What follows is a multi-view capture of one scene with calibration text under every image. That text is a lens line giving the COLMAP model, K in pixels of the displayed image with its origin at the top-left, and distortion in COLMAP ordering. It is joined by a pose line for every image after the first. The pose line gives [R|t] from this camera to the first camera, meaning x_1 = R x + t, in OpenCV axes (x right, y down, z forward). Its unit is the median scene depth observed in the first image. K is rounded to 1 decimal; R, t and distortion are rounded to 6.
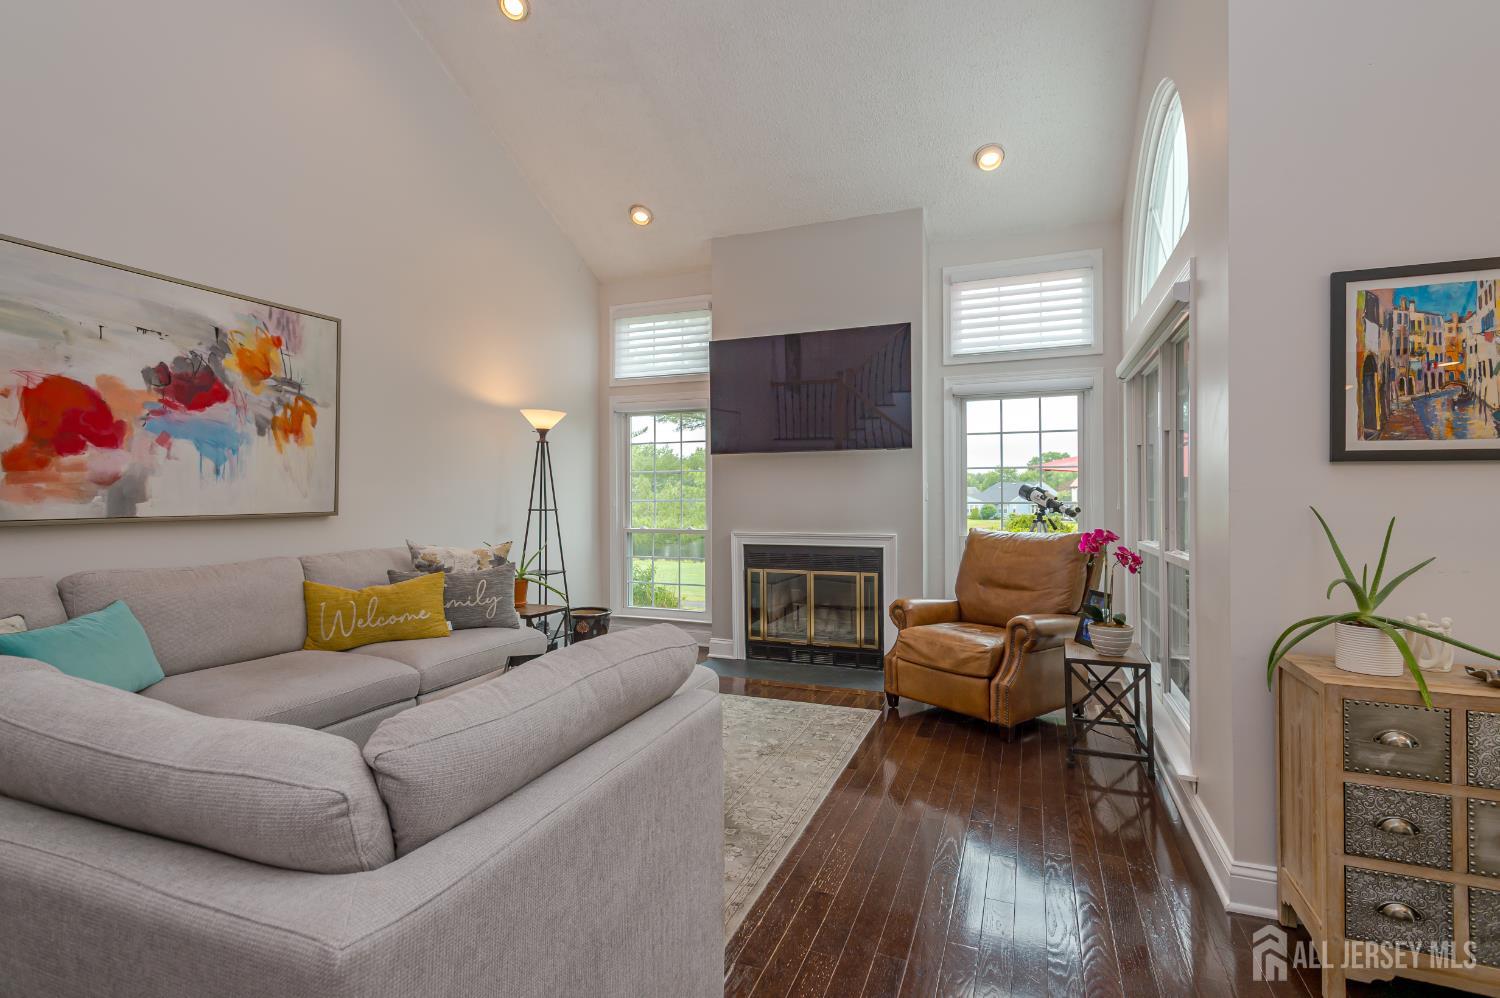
lens RADIAL K [[710.6, 0, 750.0], [0, 710.6, 499.0], [0, 0, 1]] dist [0.016027, -0.001300]
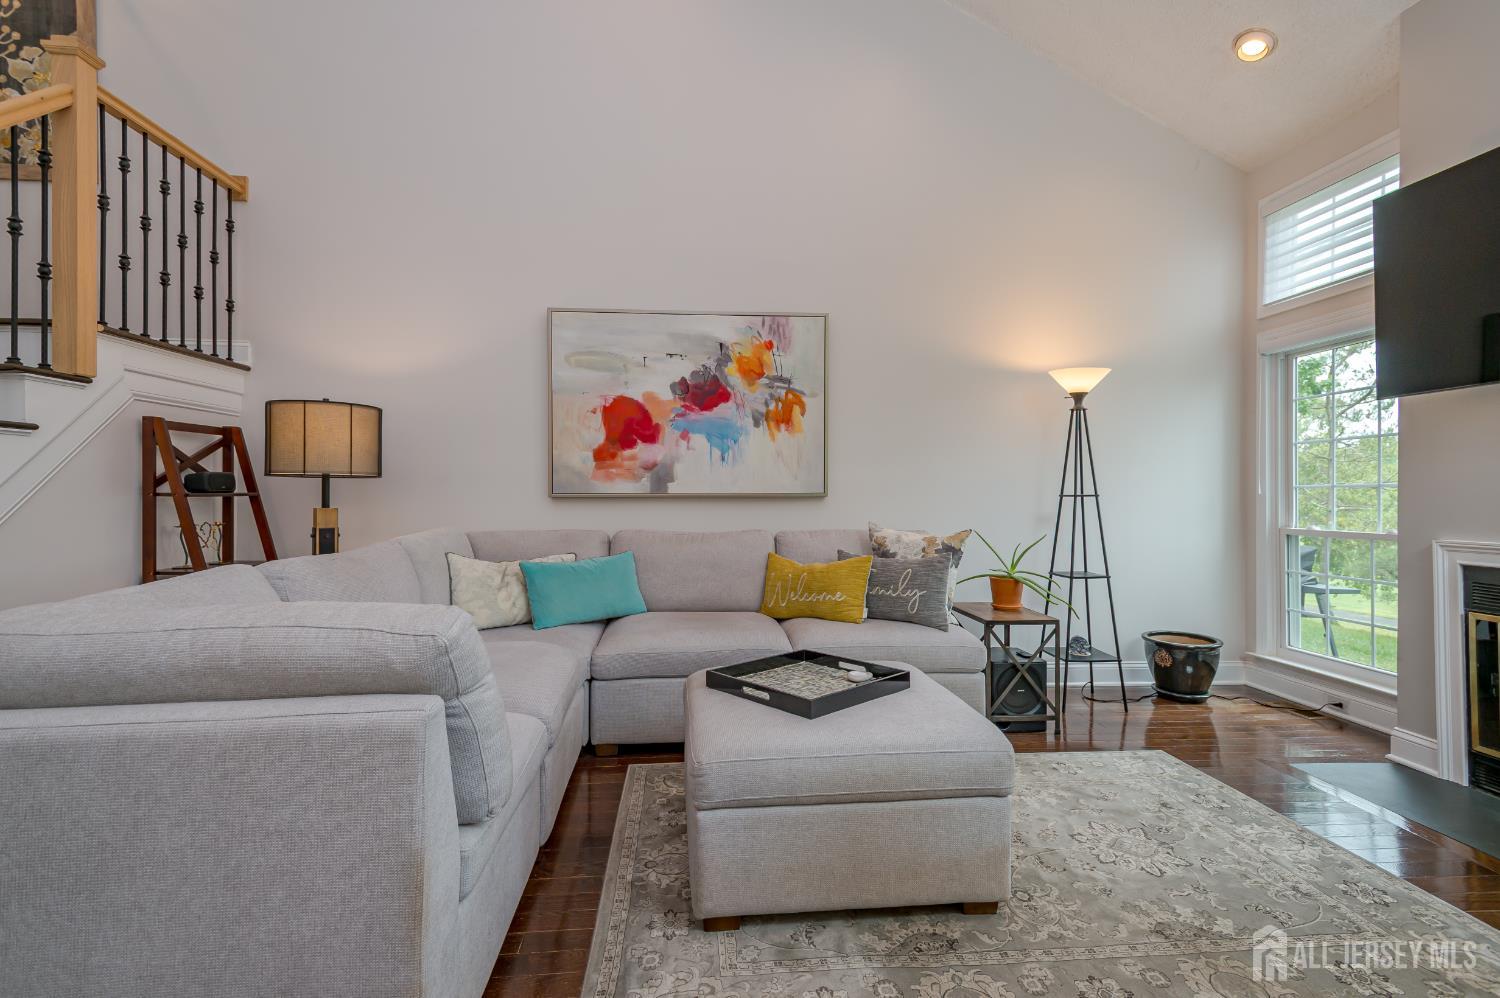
lens RADIAL K [[710.6, 0, 750.0], [0, 710.6, 499.0], [0, 0, 1]] dist [0.016027, -0.001300]
pose [[0.444764, 0.008530, -0.895607, 0.367464], [-0.005306, 0.999962, 0.006889, 0.022460], [0.895632, 0.001688, 0.444793, 0.466269]]
